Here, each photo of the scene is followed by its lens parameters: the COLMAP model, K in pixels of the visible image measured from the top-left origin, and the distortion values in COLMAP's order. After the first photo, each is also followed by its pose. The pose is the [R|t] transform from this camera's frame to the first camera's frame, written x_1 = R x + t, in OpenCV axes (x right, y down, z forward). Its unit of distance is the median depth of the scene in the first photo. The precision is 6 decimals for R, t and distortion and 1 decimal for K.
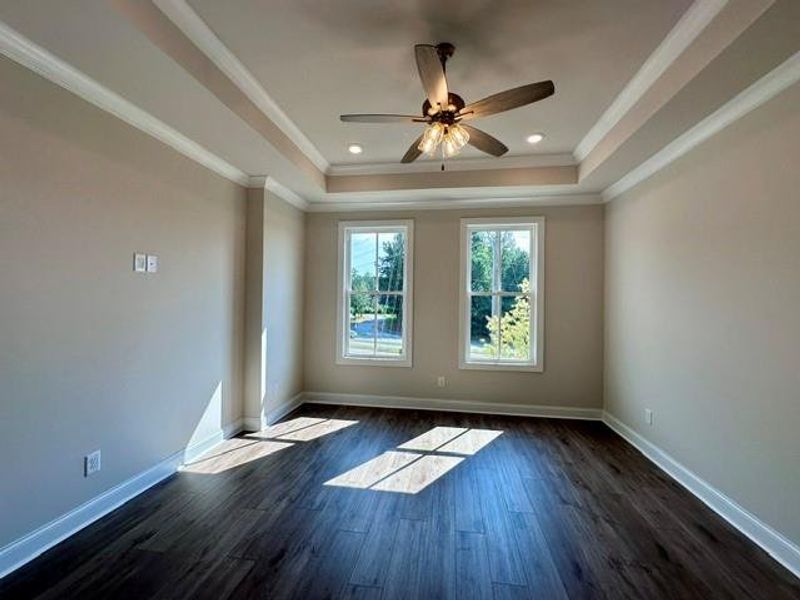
lens RADIAL K [[336.8, 0, 406.3], [0, 336.8, 294.9], [0, 0, 1]] dist [-0.001800, 0.000636]
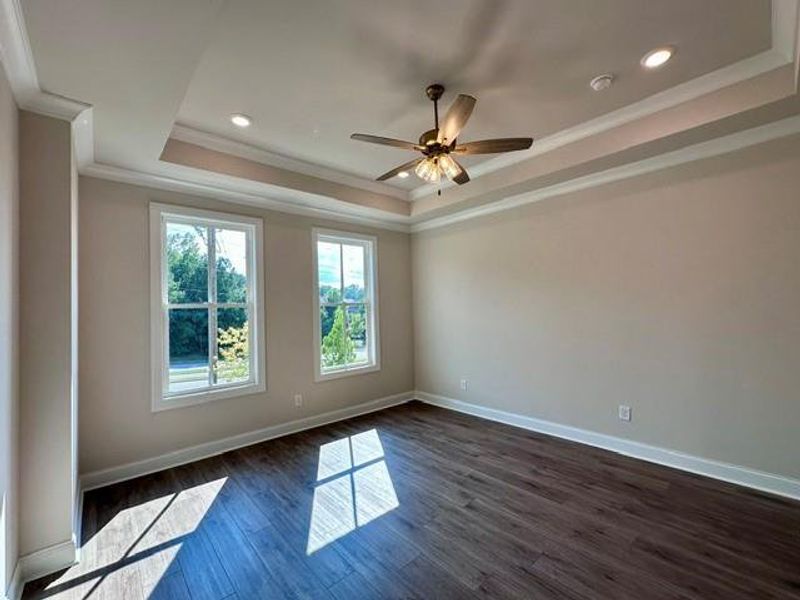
lens RADIAL K [[336.8, 0, 399.1], [0, 336.8, 296.2], [0, 0, 1]] dist [-0.001800, 0.000636]
pose [[0.624736, -0.006711, 0.780807, -0.511371], [0.005218, 0.999977, 0.004419, -0.035309], [-0.780819, 0.001314, 0.624756, 0.234565]]
